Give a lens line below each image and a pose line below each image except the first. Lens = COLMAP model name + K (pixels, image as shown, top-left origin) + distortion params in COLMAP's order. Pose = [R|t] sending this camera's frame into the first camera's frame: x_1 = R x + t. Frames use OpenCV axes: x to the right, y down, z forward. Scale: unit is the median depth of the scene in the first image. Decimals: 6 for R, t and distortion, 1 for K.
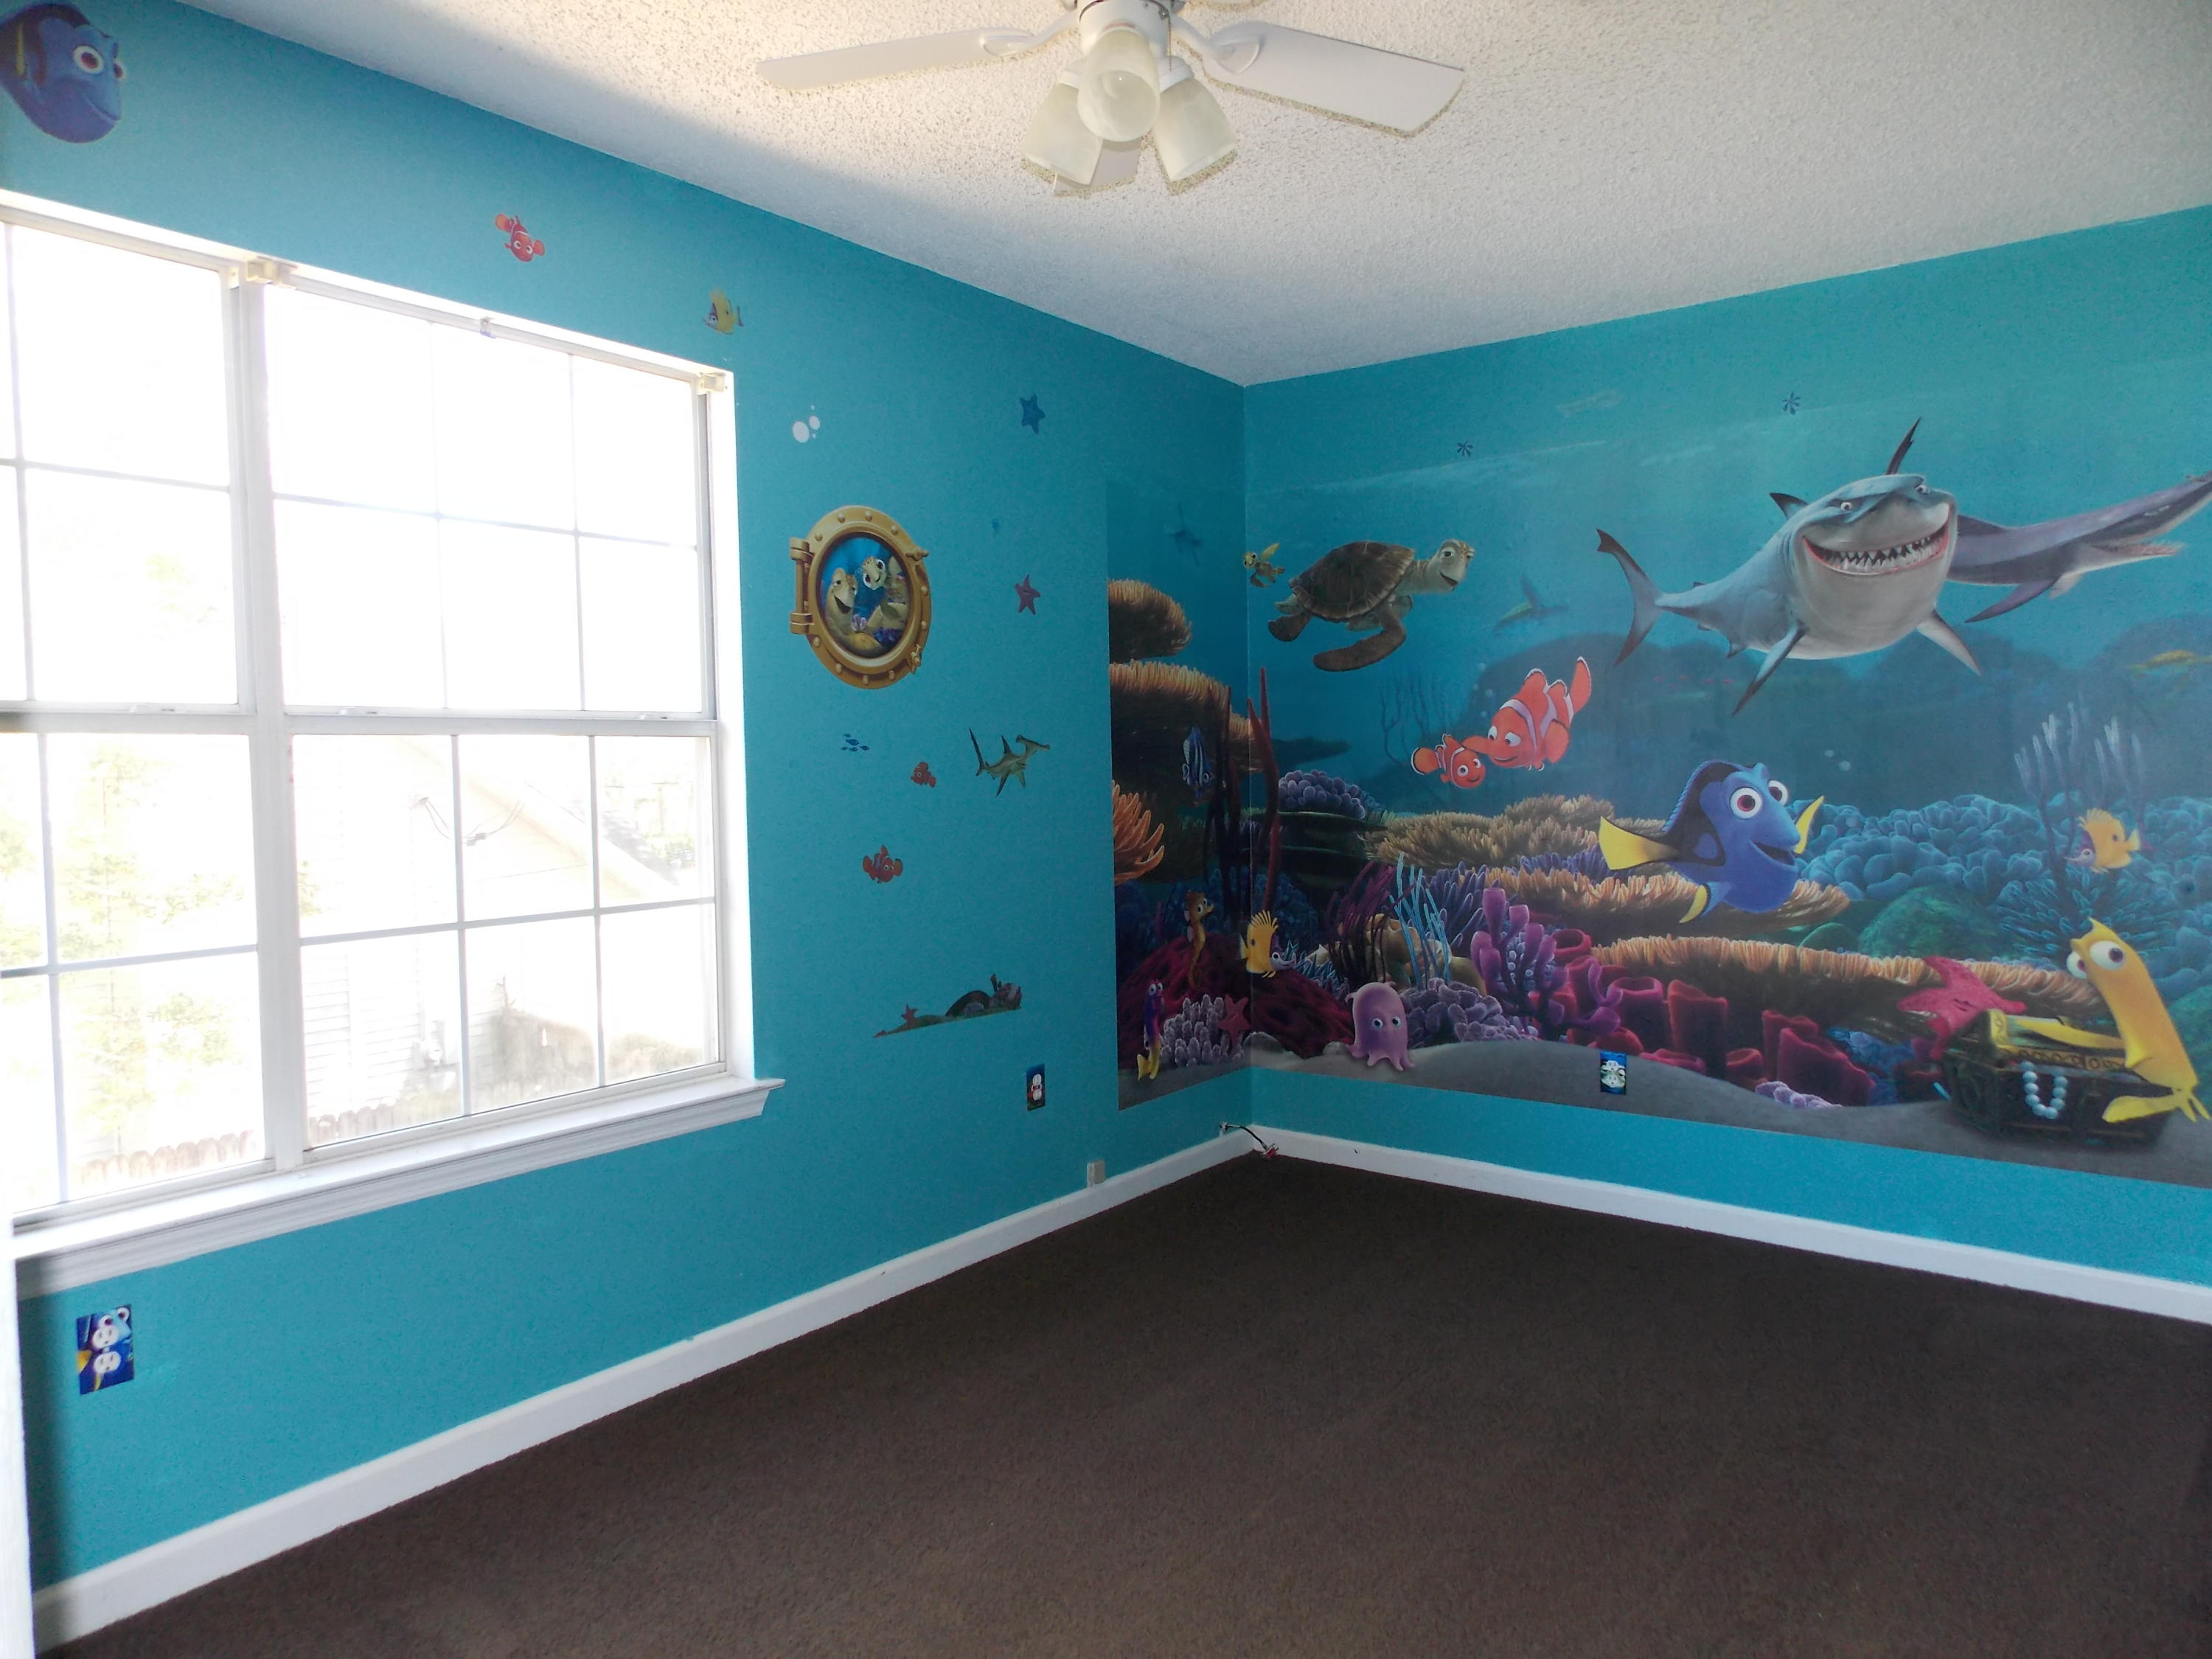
lens RADIAL K [[1459.8, 0, 1106.4], [0, 1459.8, 814.2], [0, 0, 1]] dist [0.013528, 0.003032]
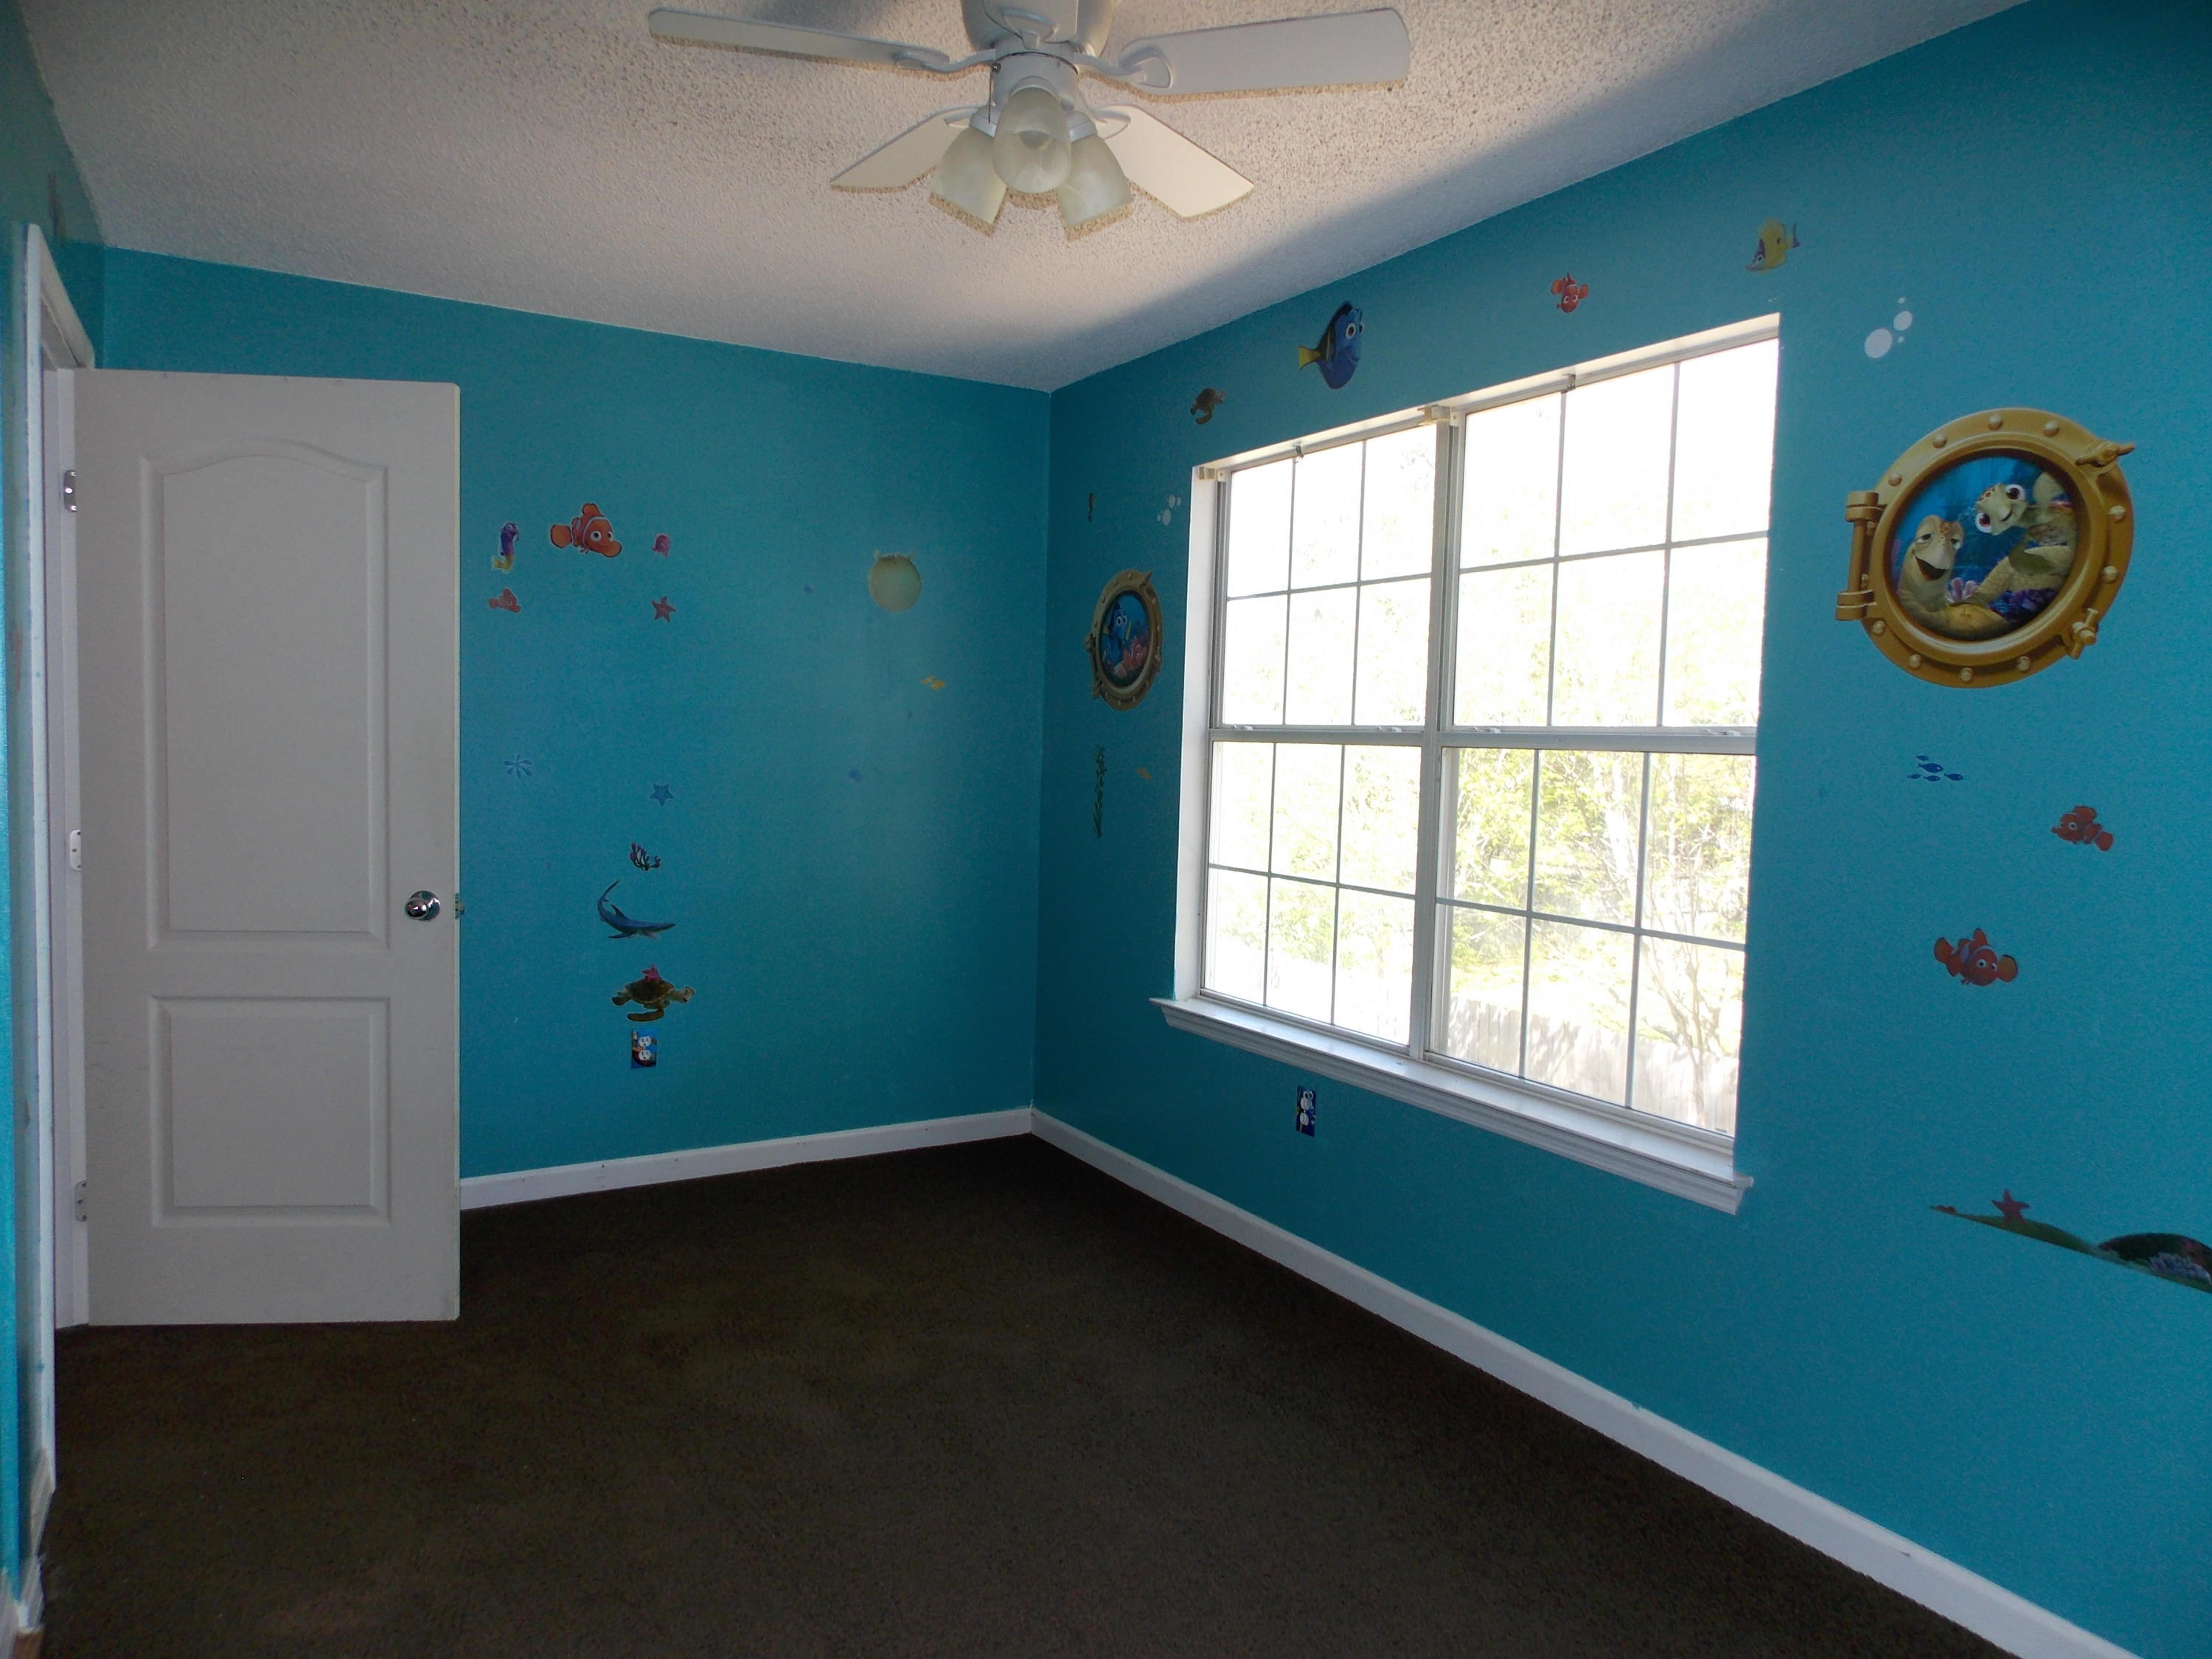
lens RADIAL K [[1459.8, 0, 1106.3], [0, 1459.8, 841.3], [0, 0, 1]] dist [0.013528, 0.003032]
pose [[-0.371250, 0.059635, -0.926616, 0.607428], [-0.068990, 0.993406, 0.091574, -0.051203], [0.925966, 0.097924, -0.364688, 0.894263]]
